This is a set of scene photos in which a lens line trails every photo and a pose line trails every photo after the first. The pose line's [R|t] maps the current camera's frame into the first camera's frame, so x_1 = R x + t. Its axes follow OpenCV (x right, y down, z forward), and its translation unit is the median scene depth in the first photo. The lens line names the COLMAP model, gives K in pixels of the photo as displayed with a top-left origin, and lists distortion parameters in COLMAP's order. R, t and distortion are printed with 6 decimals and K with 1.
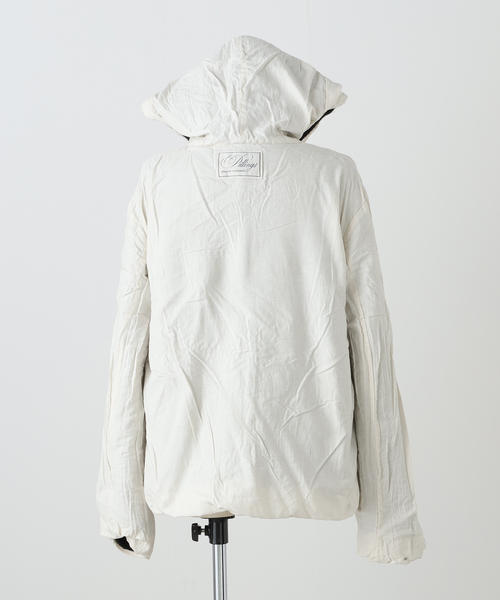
lens RADIAL K [[1145.7, 0, 250.2], [0, 1145.7, 300.4], [0, 0, 1]] dist [-0.015909, 0.000000]
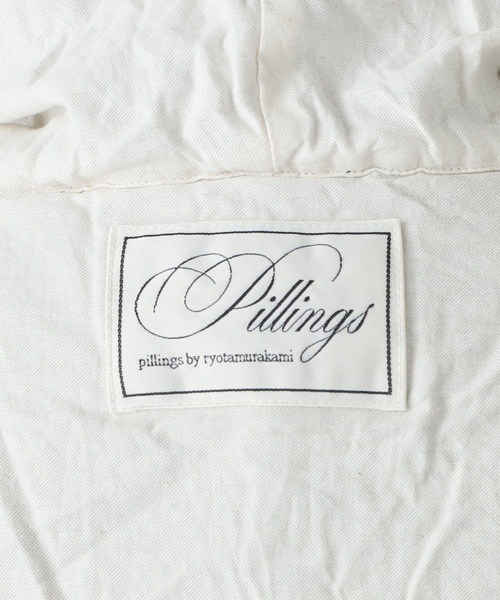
lens RADIAL K [[1813.2, 0, 249.8], [0, 1813.2, 299.7], [0, 0, 1]] dist [-0.017202, 0.000000]
pose [[0.999050, -0.012019, -0.041885, 0.000073], [0.013140, 0.999560, 0.026595, -0.126685], [0.041547, -0.027121, 0.998768, 0.755982]]
